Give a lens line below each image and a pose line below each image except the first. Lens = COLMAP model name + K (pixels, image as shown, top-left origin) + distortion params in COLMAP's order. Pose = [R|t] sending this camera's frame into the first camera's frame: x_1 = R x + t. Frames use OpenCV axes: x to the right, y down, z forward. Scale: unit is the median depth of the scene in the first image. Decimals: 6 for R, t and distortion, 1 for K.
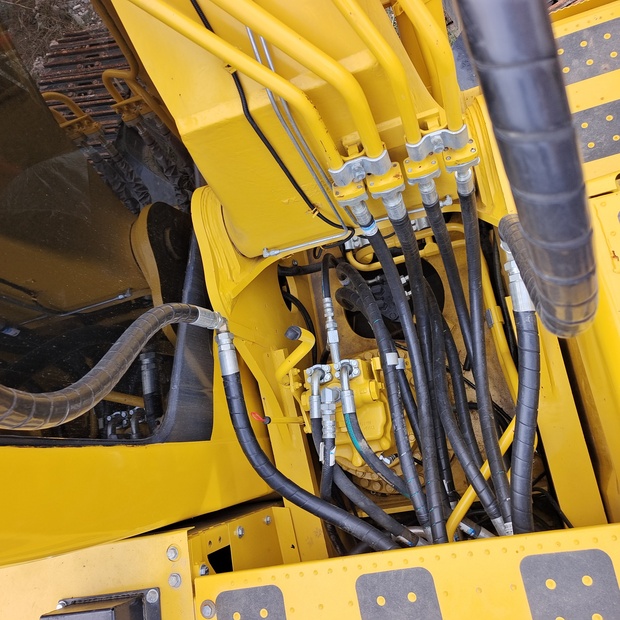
lens RADIAL K [[560.2, 0, 312.5], [0, 560.2, 312.6], [0, 0, 1]] dist [0.021726, 0.011201]
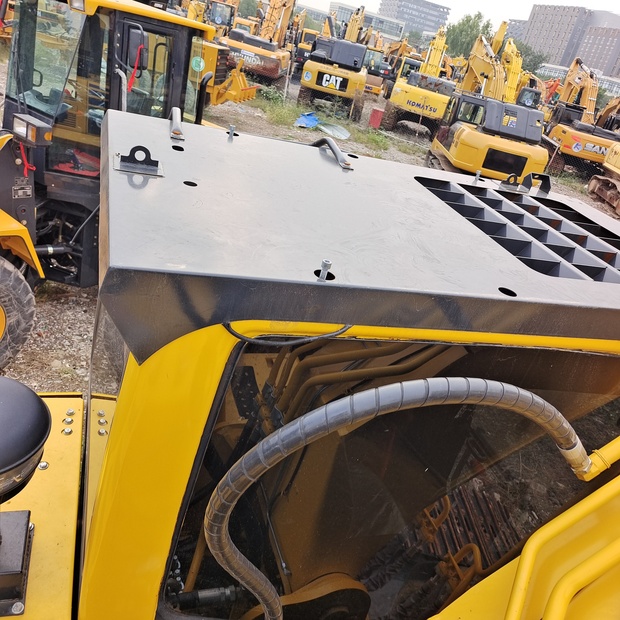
lens RADIAL K [[560.2, 0, 312.5], [0, 560.2, 312.6], [0, 0, 1]] dist [0.021726, 0.011201]
pose [[0.050872, 0.739295, -0.671457, 0.038925], [-0.995228, -0.018531, -0.095805, 0.027504], [-0.083271, 0.673126, 0.734825, -0.152195]]
